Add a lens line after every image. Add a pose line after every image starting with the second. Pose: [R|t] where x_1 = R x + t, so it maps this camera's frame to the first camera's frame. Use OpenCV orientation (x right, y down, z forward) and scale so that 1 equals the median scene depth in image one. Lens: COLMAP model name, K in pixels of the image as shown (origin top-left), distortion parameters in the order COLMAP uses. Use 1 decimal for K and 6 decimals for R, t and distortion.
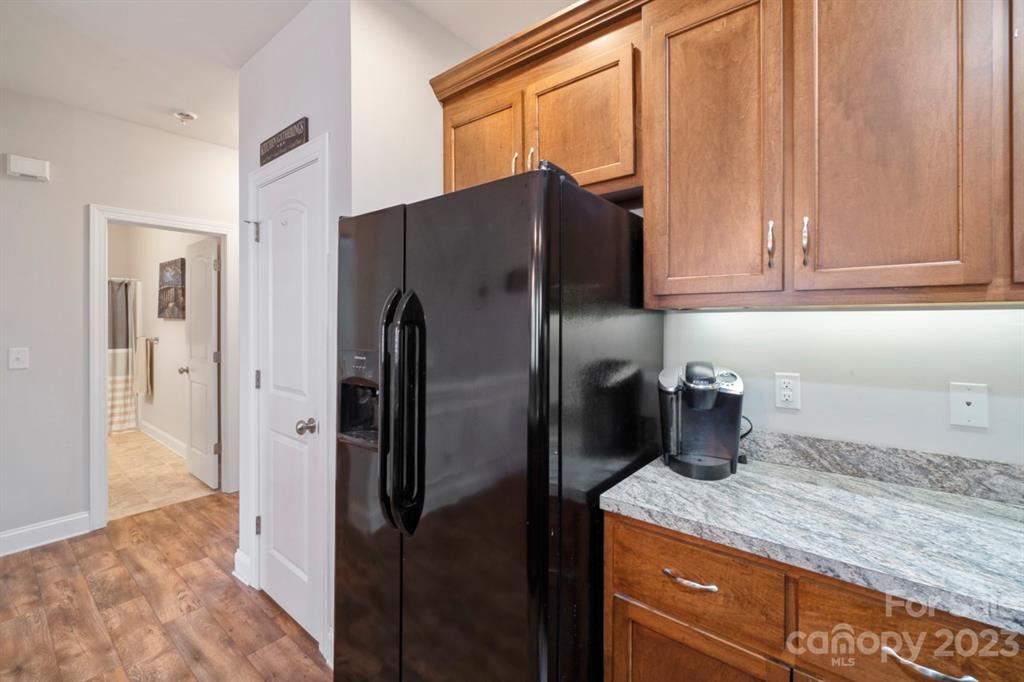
lens RADIAL K [[446.3, 0, 506.3], [0, 446.3, 321.0], [0, 0, 1]] dist [-0.000043, 0.000528]
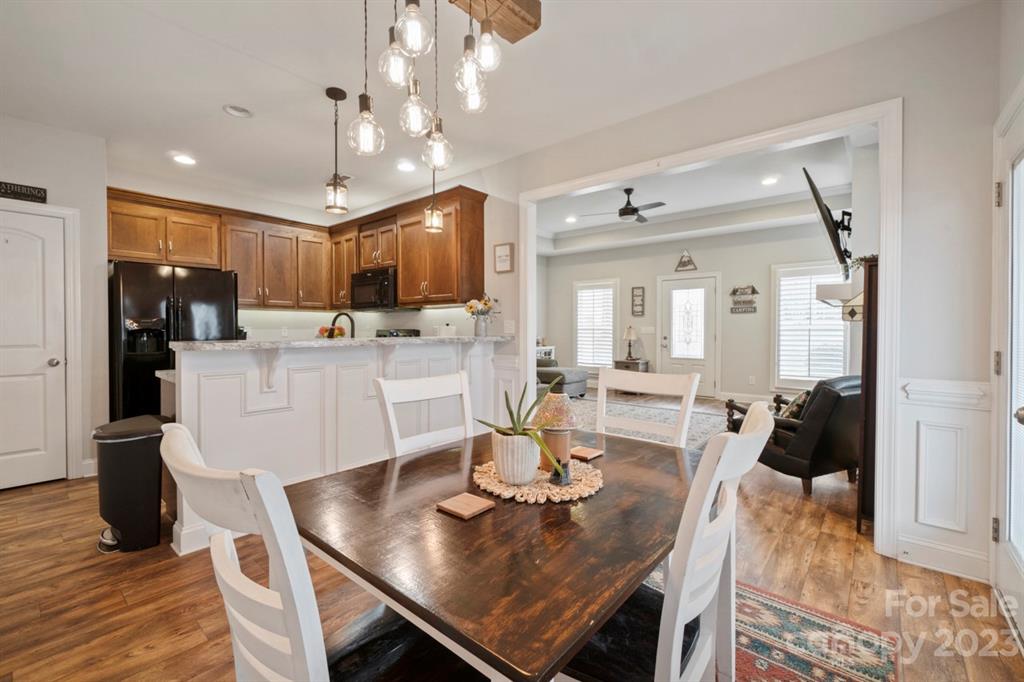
lens RADIAL K [[437.1, 0, 503.2], [0, 437.1, 335.1], [0, 0, 1]] dist [-0.004692, 0.000618]
pose [[0.030409, -0.013259, 0.999450, -3.208358], [-0.000104, 0.999912, 0.013268, 0.150670], [-0.999538, -0.000507, 0.030405, -1.315875]]
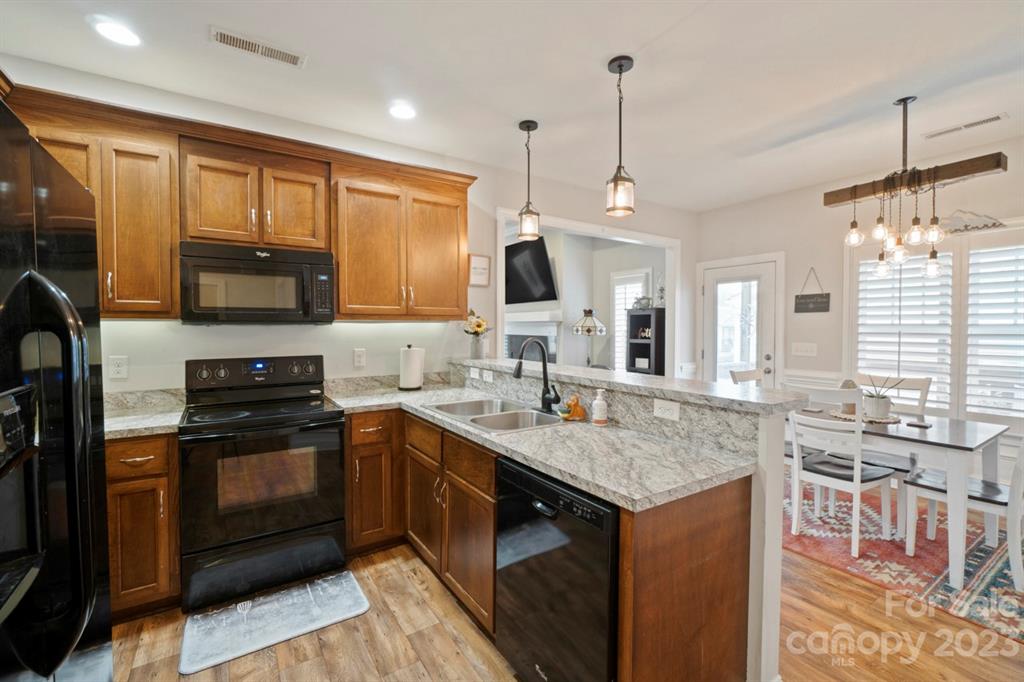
lens RADIAL K [[437.1, 0, 503.2], [0, 437.1, 335.1], [0, 0, 1]] dist [-0.004692, 0.000618]
pose [[-0.951104, -0.004779, 0.308834, -1.086215], [0.001731, 0.999782, 0.020804, -0.000288], [-0.308866, 0.020321, -0.950888, 1.454743]]
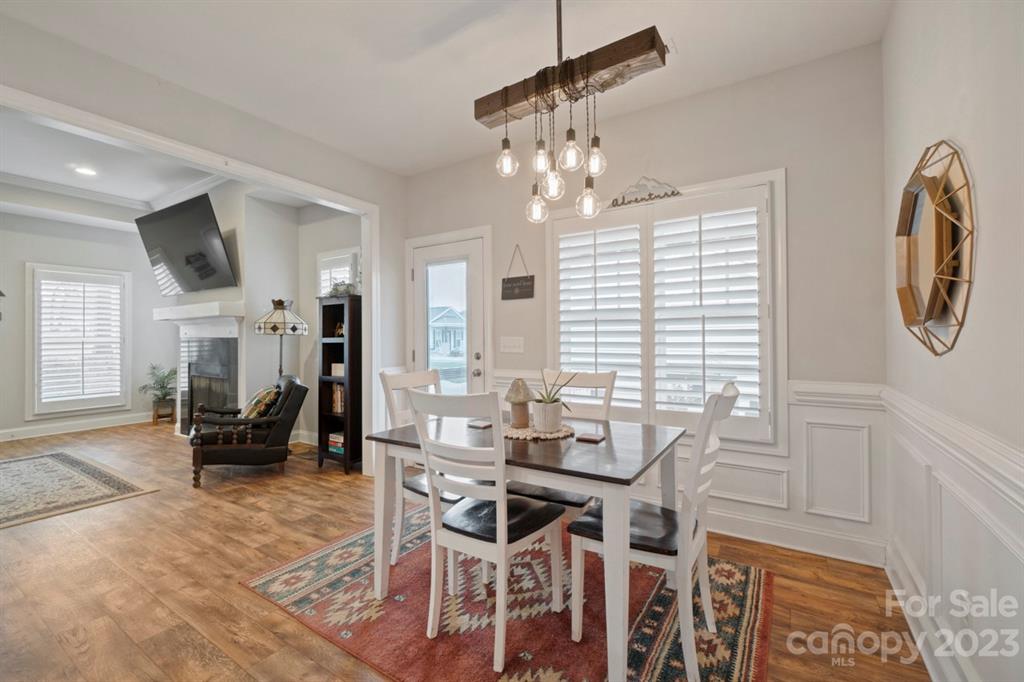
lens RADIAL K [[437.1, 0, 503.2], [0, 437.1, 335.1], [0, 0, 1]] dist [-0.004692, 0.000618]
pose [[-0.994308, 0.007391, -0.106289, -1.919999], [0.008147, 0.999944, -0.006687, 0.143607], [0.106234, -0.007515, -0.994313, 0.258581]]
